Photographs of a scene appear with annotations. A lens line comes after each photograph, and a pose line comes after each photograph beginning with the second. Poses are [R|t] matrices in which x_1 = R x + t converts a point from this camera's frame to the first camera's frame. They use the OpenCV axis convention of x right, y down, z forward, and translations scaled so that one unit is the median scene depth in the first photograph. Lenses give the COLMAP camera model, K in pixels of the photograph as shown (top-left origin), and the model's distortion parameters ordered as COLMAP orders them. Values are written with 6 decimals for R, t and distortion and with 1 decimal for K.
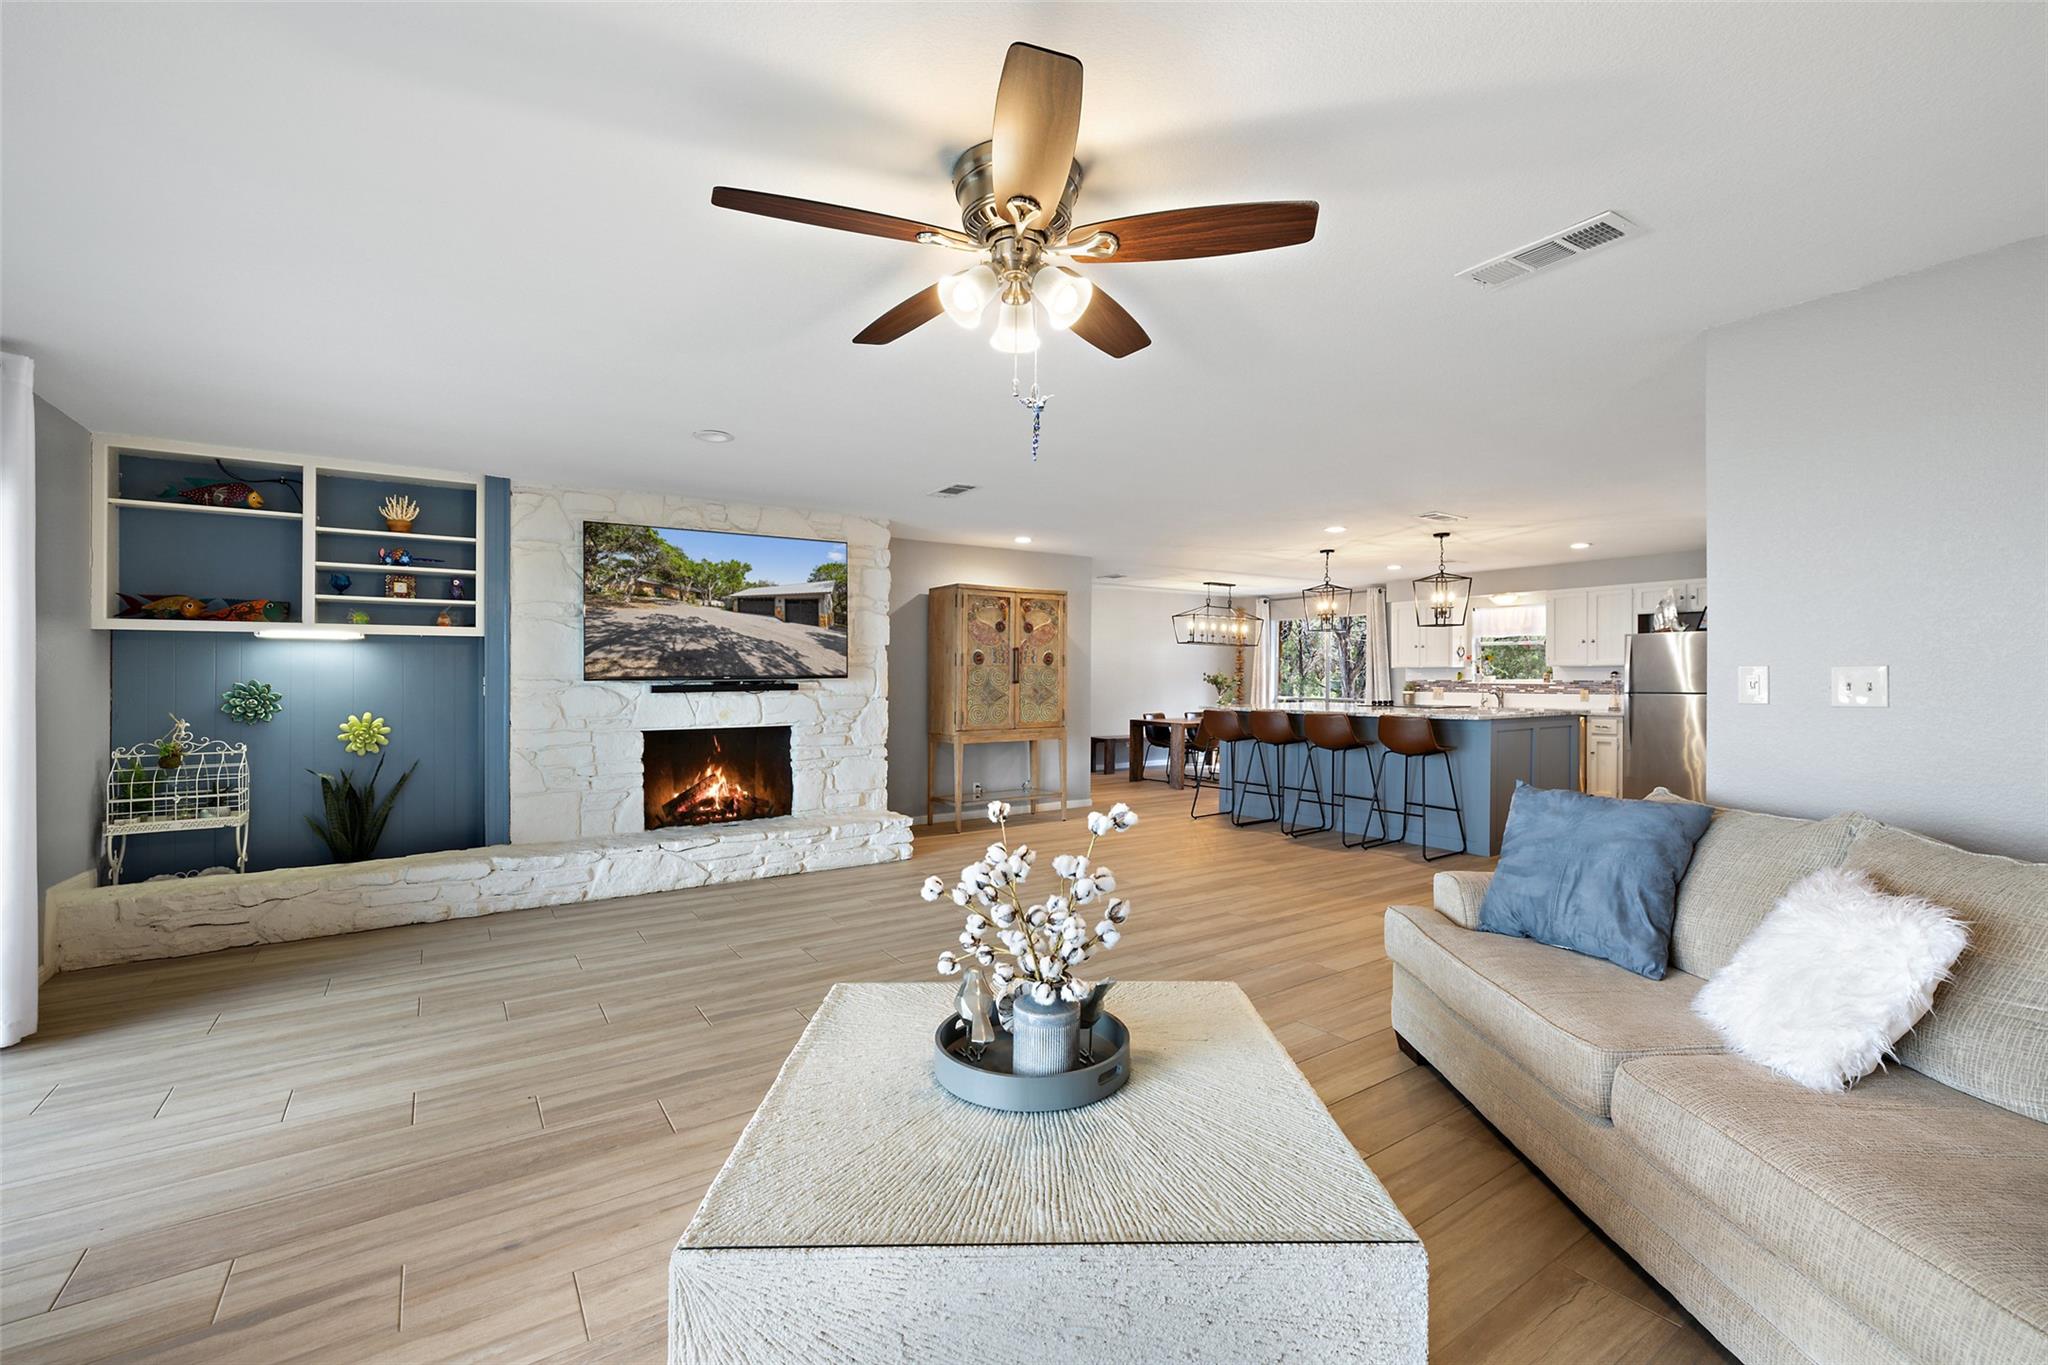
lens RADIAL K [[859.3, 0, 1027.0], [0, 859.3, 658.0], [0, 0, 1]] dist [0.001354, 0.000333]
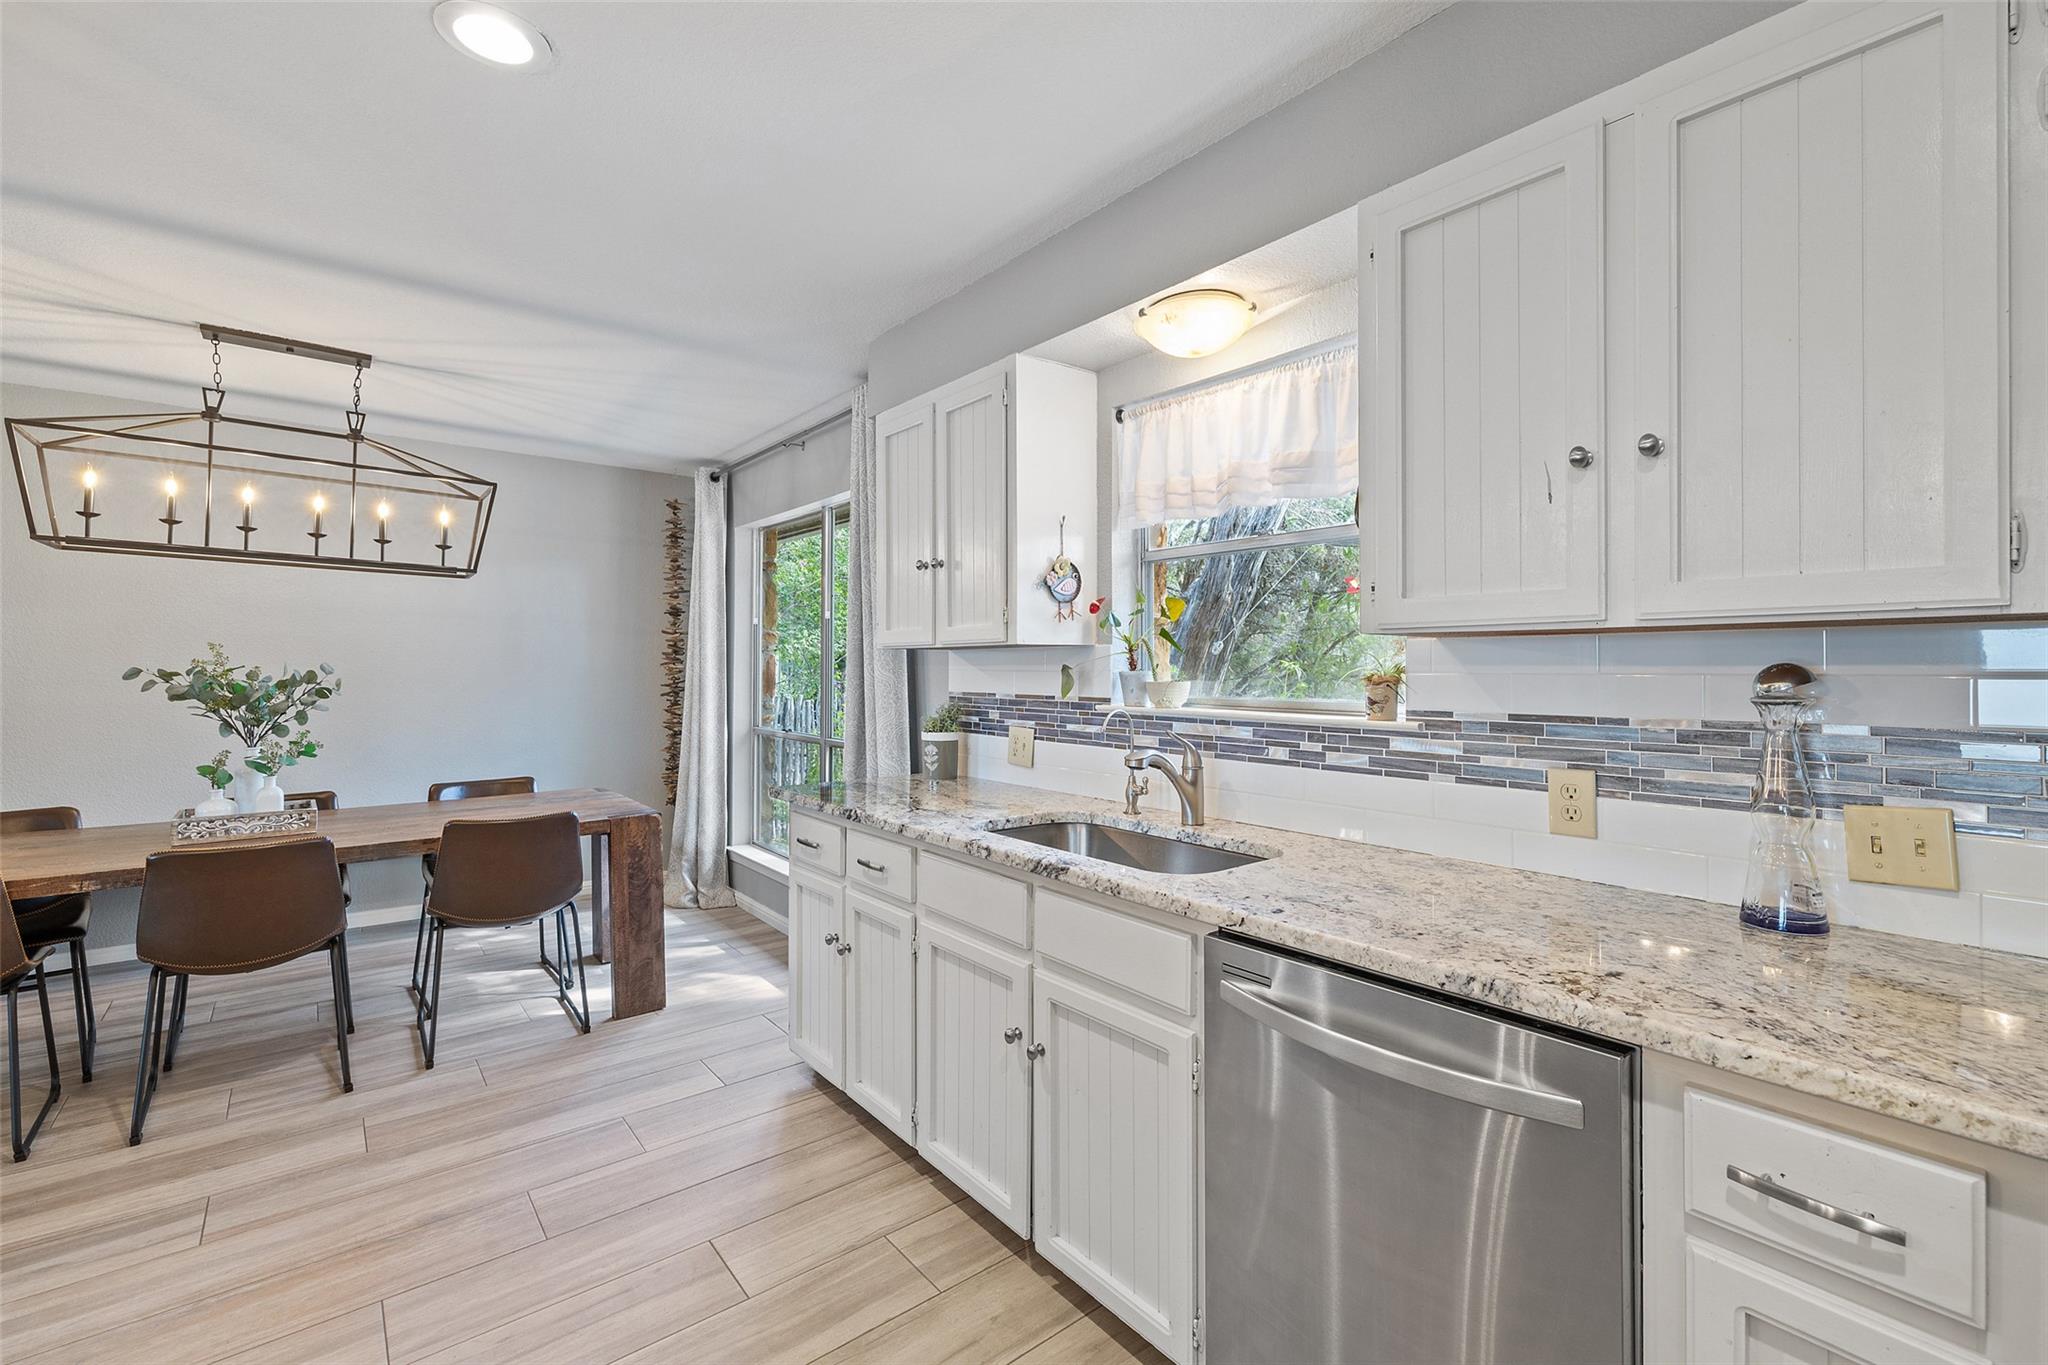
lens RADIAL K [[879.9, 0, 1020.2], [0, 879.9, 664.2], [0, 0, 1]] dist [-0.000834, 0.000295]
pose [[0.996653, 0.005353, 0.081572, 0.822241], [-0.006084, 0.999944, 0.008714, 0.024287], [-0.081520, -0.009181, 0.996629, 1.309279]]
